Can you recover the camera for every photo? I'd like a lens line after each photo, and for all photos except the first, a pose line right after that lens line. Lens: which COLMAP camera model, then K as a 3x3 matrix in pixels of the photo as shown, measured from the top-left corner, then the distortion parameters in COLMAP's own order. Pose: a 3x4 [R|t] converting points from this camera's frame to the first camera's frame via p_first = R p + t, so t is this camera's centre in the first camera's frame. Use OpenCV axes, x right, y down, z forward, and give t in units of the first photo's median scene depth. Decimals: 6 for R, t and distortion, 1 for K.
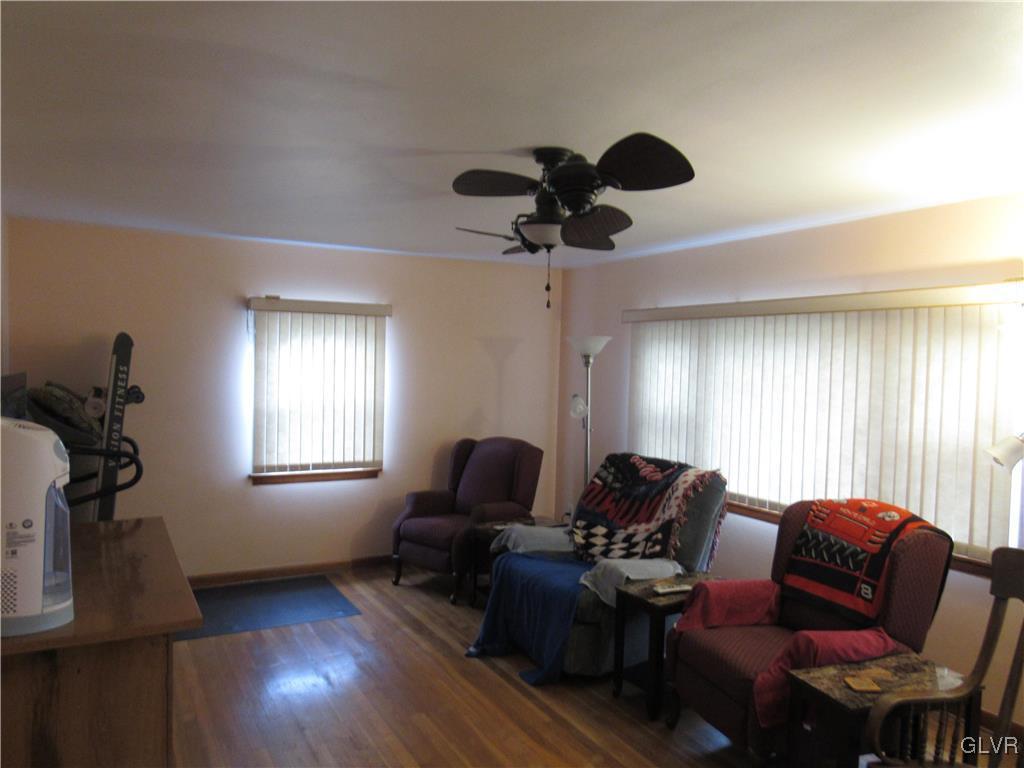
lens RADIAL K [[742.5, 0, 512.0], [0, 742.5, 384.0], [0, 0, 1]] dist [-0.006763, -0.006715]
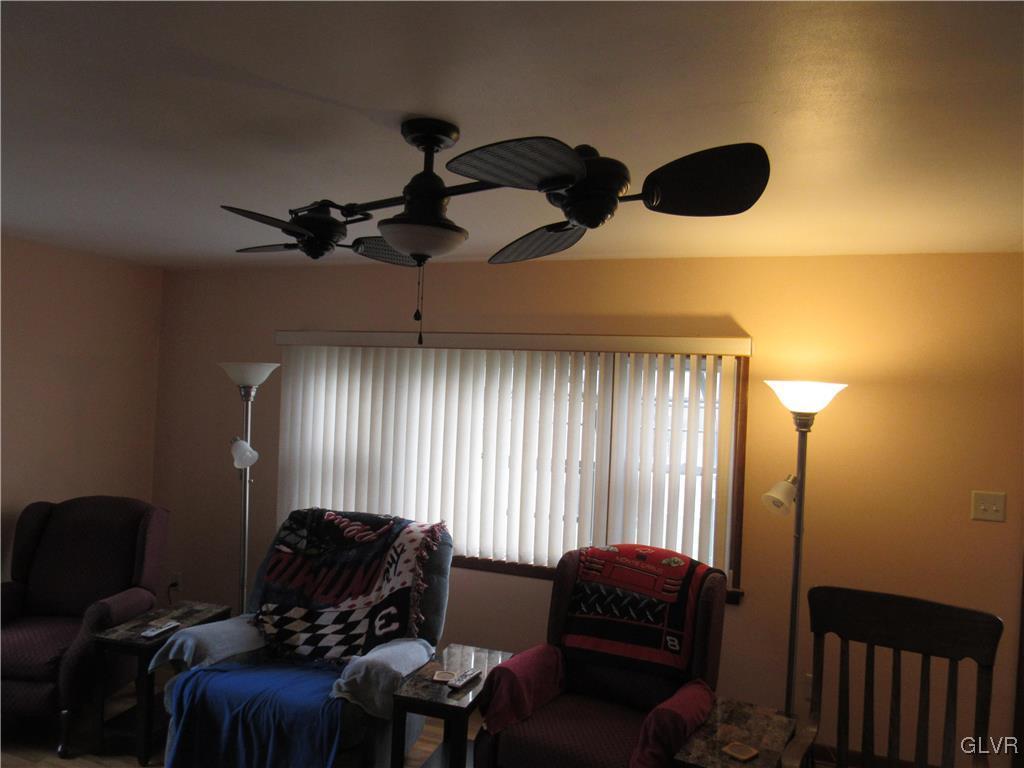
lens RADIAL K [[742.5, 0, 512.0], [0, 742.5, 384.0], [0, 0, 1]] dist [-0.006763, -0.006715]
pose [[0.767064, 0.011333, 0.641471, -0.229921], [-0.001075, 0.999865, -0.016379, -0.034927], [-0.641570, 0.011875, 0.766973, 0.265708]]
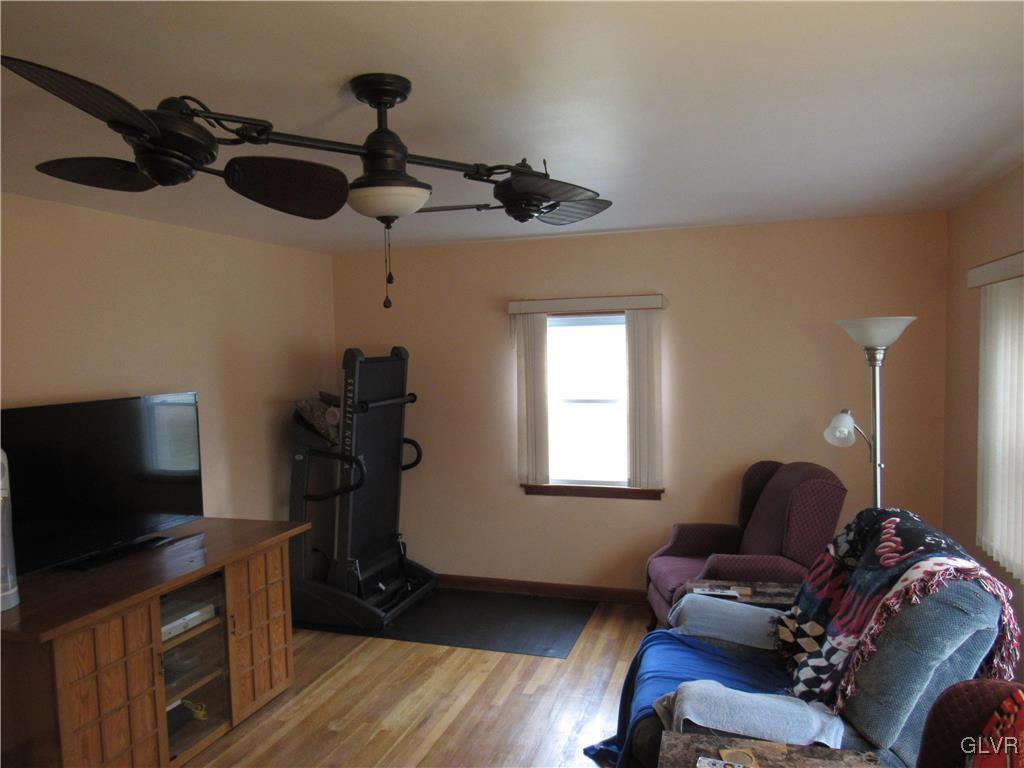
lens RADIAL K [[742.5, 0, 512.0], [0, 742.5, 384.0], [0, 0, 1]] dist [-0.006763, -0.006715]
pose [[0.686956, -0.002333, -0.726695, 0.431027], [0.017510, 0.999758, 0.013343, -0.026323], [0.726488, -0.021891, 0.686830, 0.411658]]
